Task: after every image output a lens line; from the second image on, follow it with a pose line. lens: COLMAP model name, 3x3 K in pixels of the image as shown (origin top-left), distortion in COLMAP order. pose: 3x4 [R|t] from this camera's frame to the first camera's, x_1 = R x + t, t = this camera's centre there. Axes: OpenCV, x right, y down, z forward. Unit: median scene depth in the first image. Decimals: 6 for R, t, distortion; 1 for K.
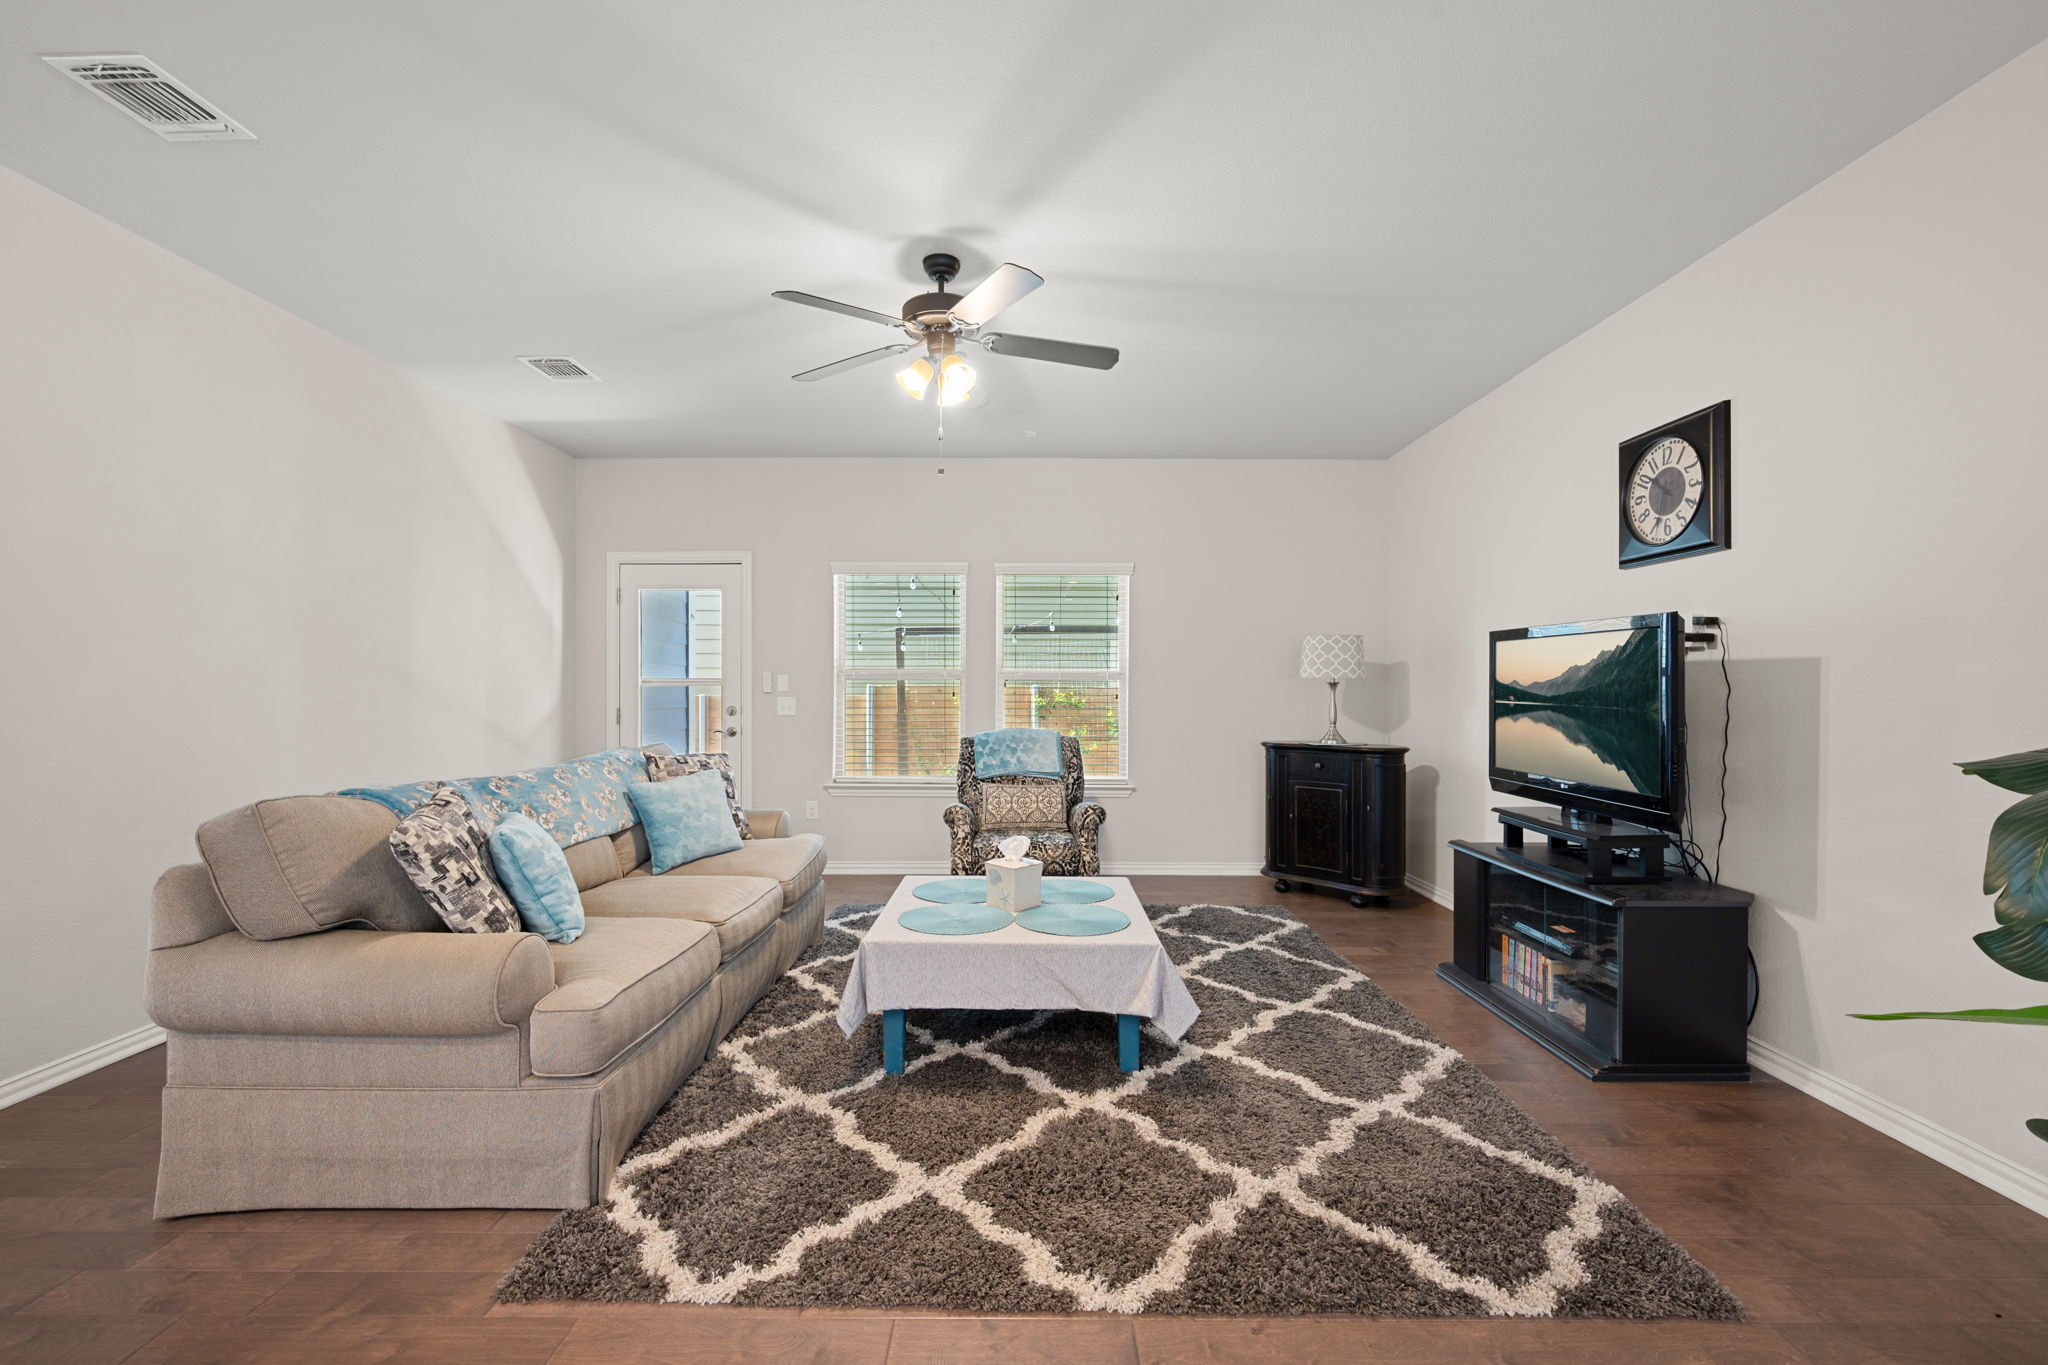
lens RADIAL K [[845.4, 0, 1024.8], [0, 845.4, 686.4], [0, 0, 1]] dist [0.000923, 0.000099]
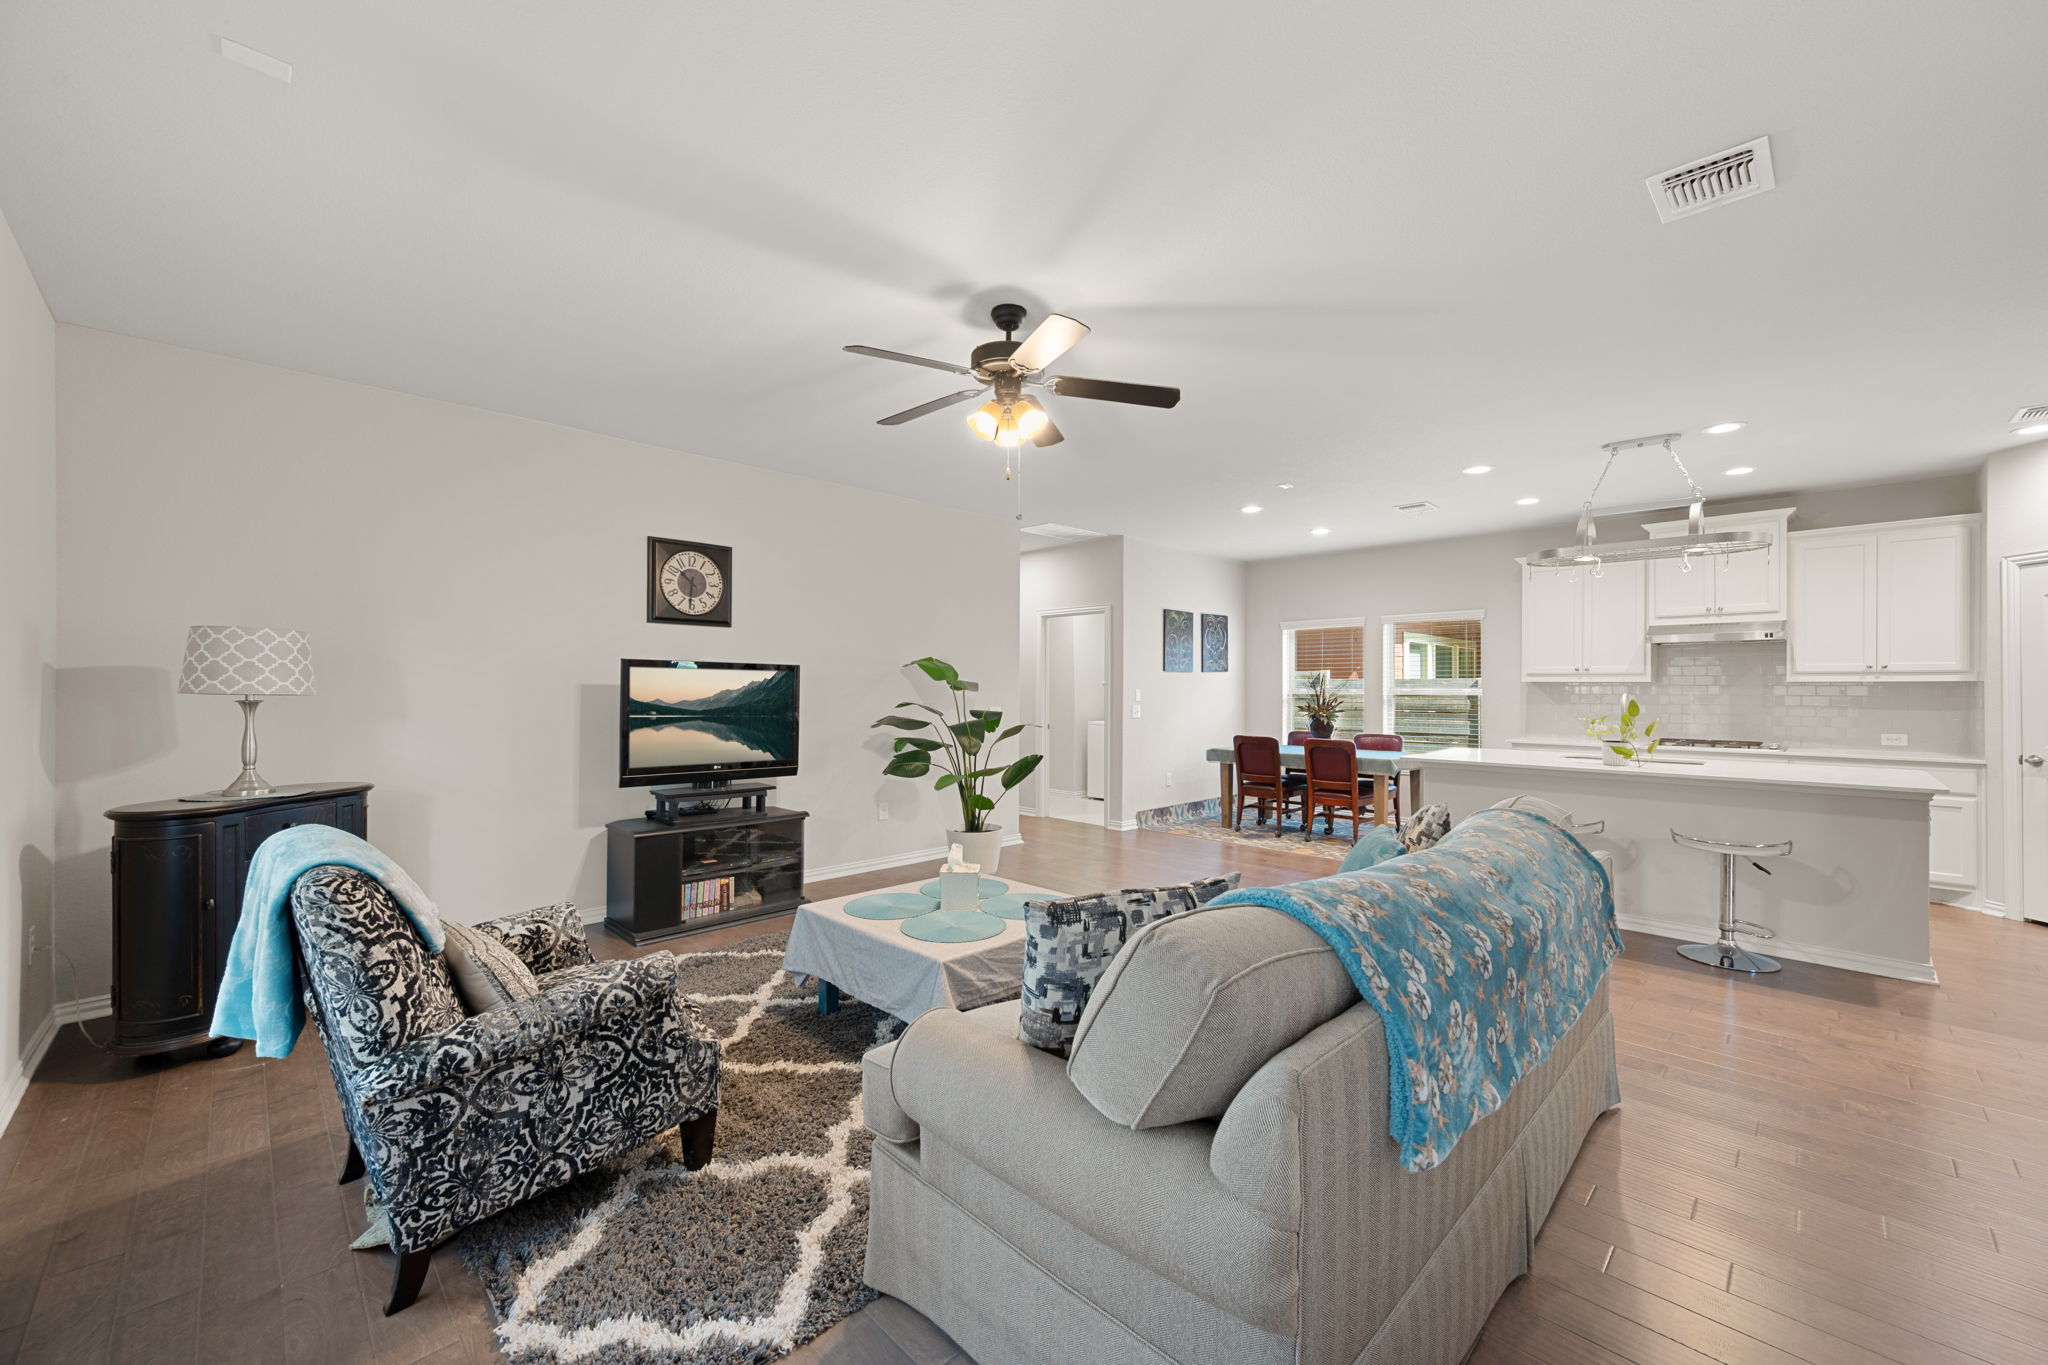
lens RADIAL K [[797.4, 0, 1022.2], [0, 797.4, 686.8], [0, 0, 1]] dist [-0.001339, 0.000125]
pose [[-0.702643, -0.002827, 0.711537, -0.793057], [-0.007493, 0.999966, -0.003427, -0.028569], [-0.711503, -0.007740, -0.702640, 1.627977]]
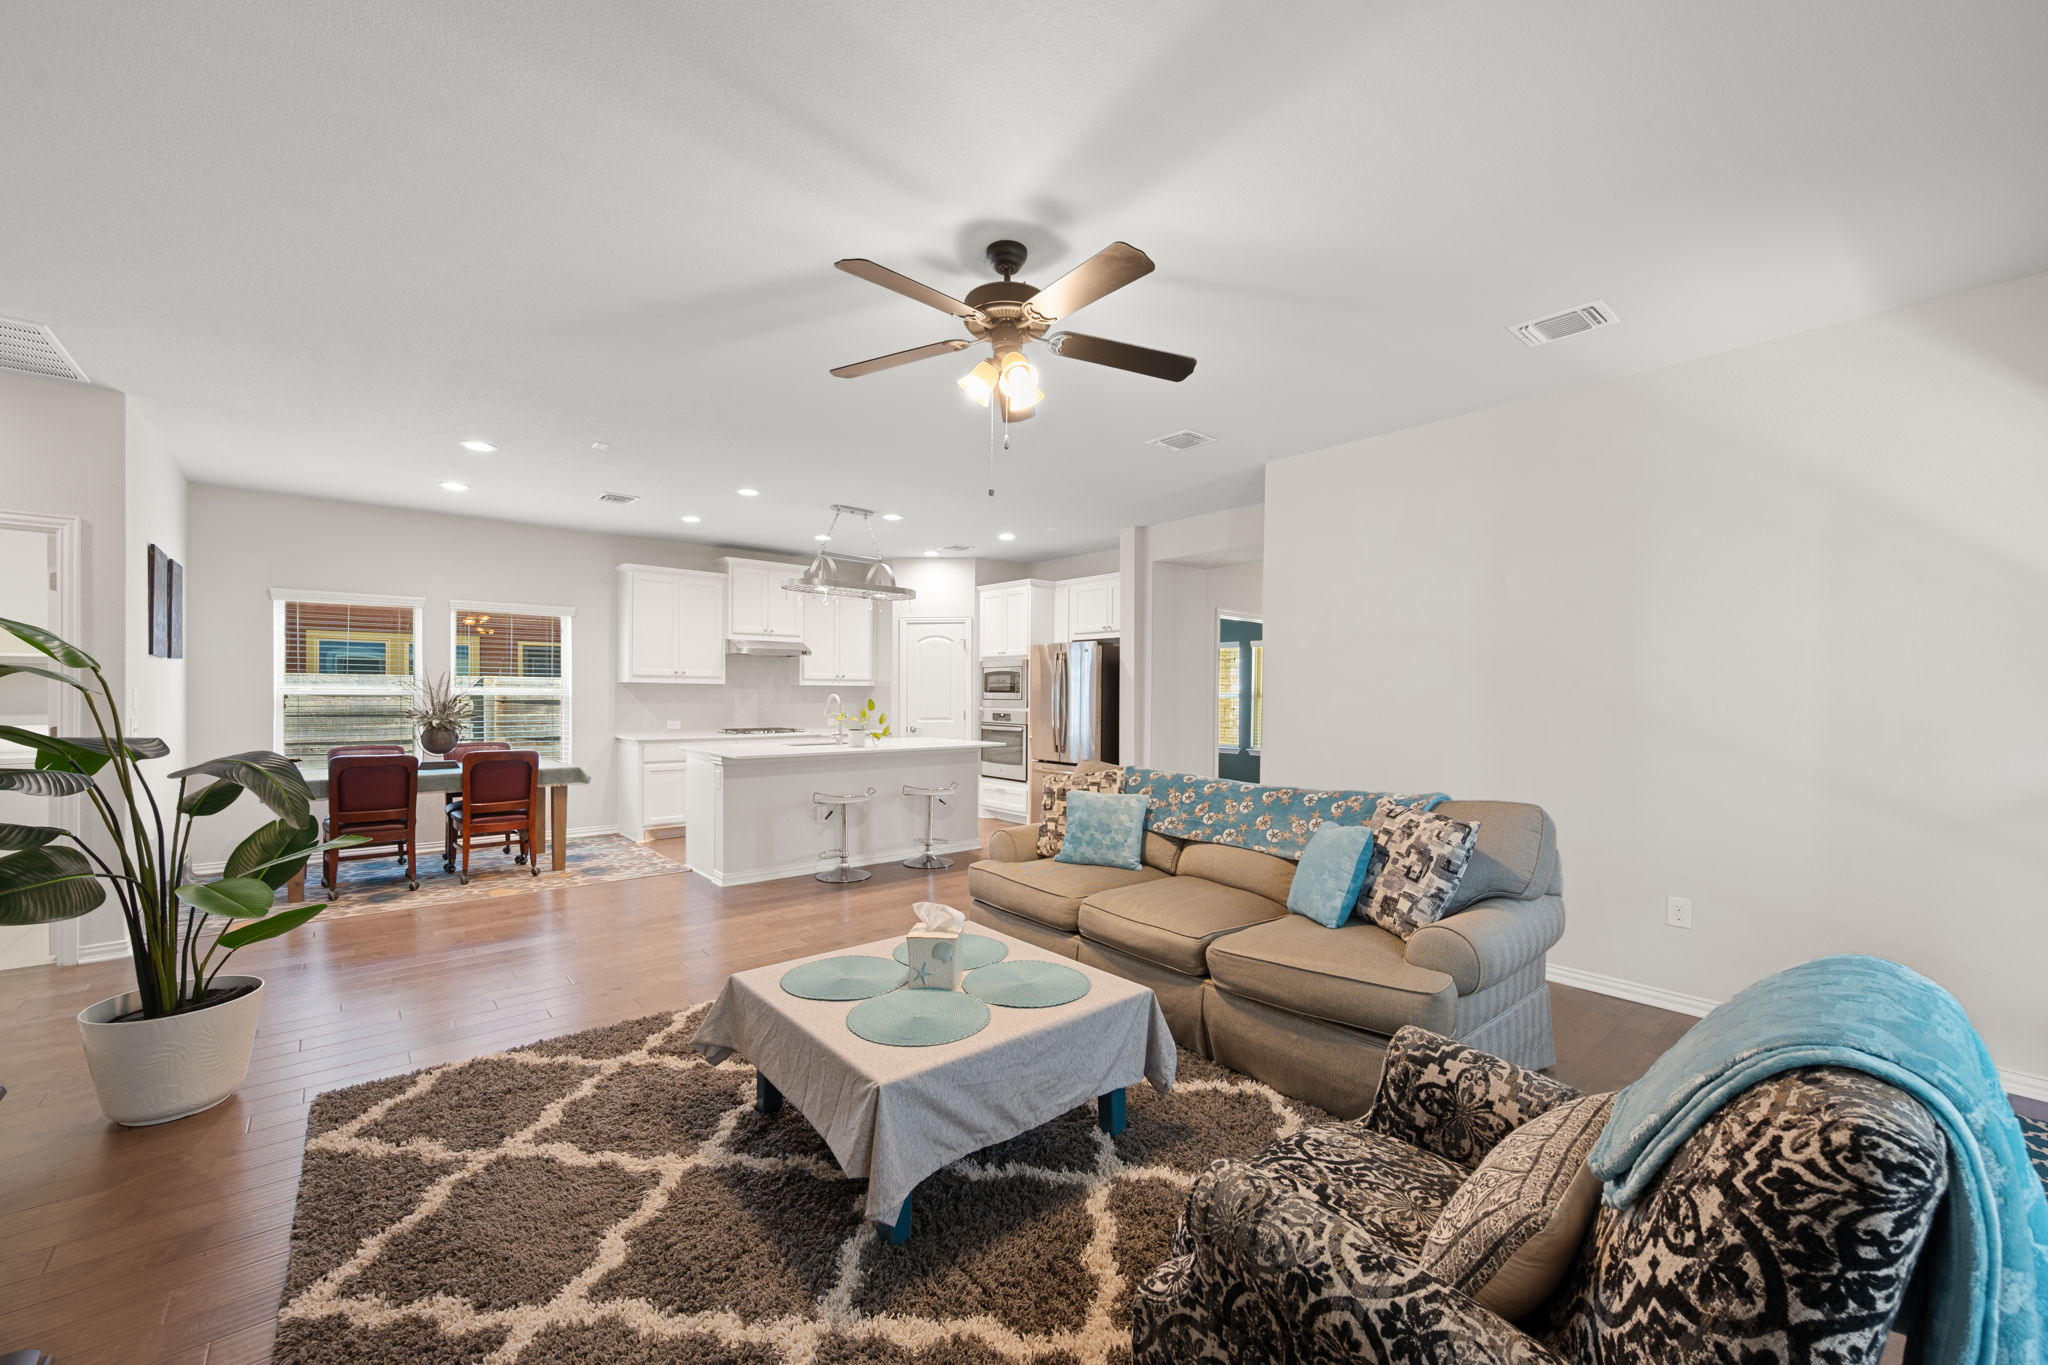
lens RADIAL K [[802.0, 0, 1021.4], [0, 802.0, 699.2], [0, 0, 1]] dist [0.000170, 0.000114]
pose [[-0.760966, -0.002029, -0.648789, 0.428811], [-0.005679, 0.999978, 0.003533, -0.025928], [0.648767, 0.006373, -0.760960, 1.608529]]
